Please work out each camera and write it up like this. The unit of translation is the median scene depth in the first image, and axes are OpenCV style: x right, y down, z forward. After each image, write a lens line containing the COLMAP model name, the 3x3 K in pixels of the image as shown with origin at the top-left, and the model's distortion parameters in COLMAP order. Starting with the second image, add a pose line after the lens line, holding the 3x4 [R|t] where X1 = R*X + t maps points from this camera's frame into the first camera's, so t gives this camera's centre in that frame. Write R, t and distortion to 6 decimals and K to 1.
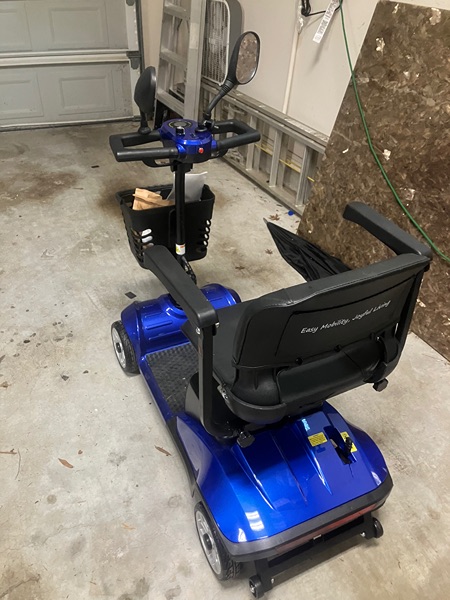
lens RADIAL K [[492.5, 0, 225.4], [0, 492.5, 310.5], [0, 0, 1]] dist [0.010434, -0.003923]
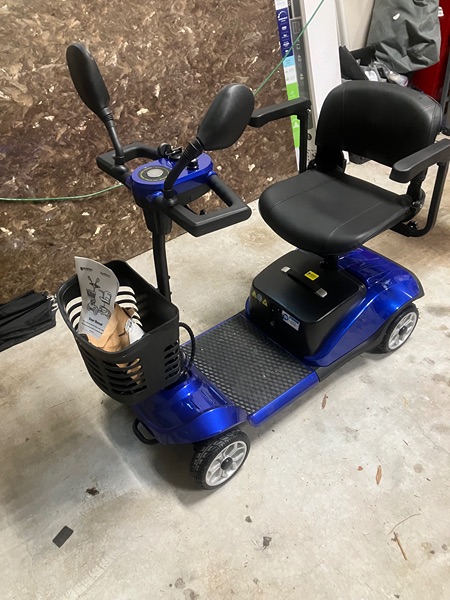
lens RADIAL K [[492.5, 0, 225.7], [0, 492.5, 302.5], [0, 0, 1]] dist [0.010434, -0.003923]
pose [[-0.227363, -0.655749, 0.719930, -0.598035], [0.613570, 0.477622, 0.628816, -0.524789], [-0.756200, 0.584697, 0.293755, 0.614936]]
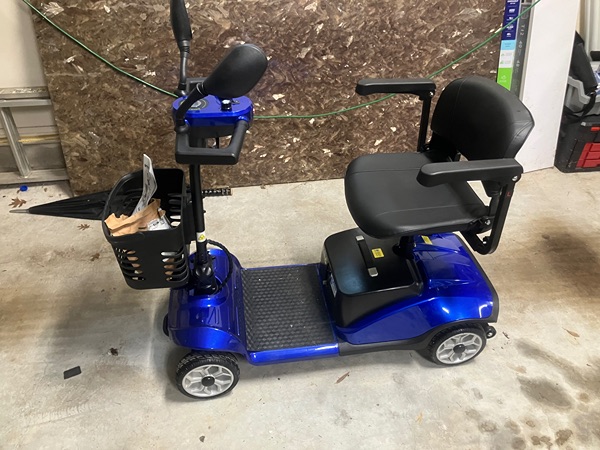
lens RADIAL K [[492.5, 0, 299.9], [0, 492.5, 224.7], [0, 0, 1]] dist [0.010434, -0.003923]
pose [[0.286069, -0.616099, 0.733884, -0.607796], [0.568552, 0.725638, 0.387554, -0.342124], [-0.771306, 0.306384, 0.557867, 0.333253]]
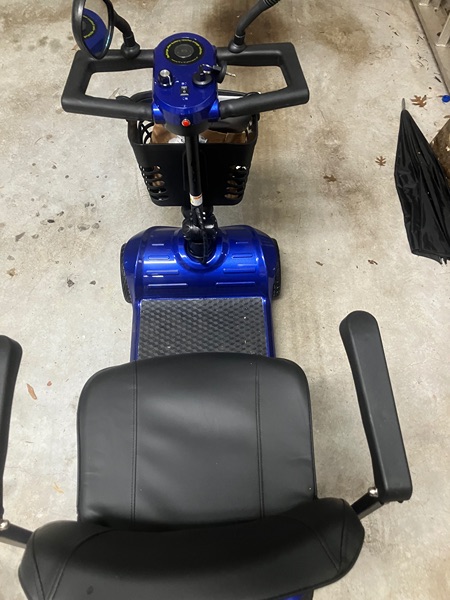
lens RADIAL K [[492.5, 0, 229.5], [0, 492.5, 303.7], [0, 0, 1]] dist [0.010434, -0.003923]
pose [[0.919502, 0.335805, -0.204332, 0.146782], [-0.222239, 0.872867, 0.434411, -0.291915], [0.324232, -0.354031, 0.877232, 0.272780]]
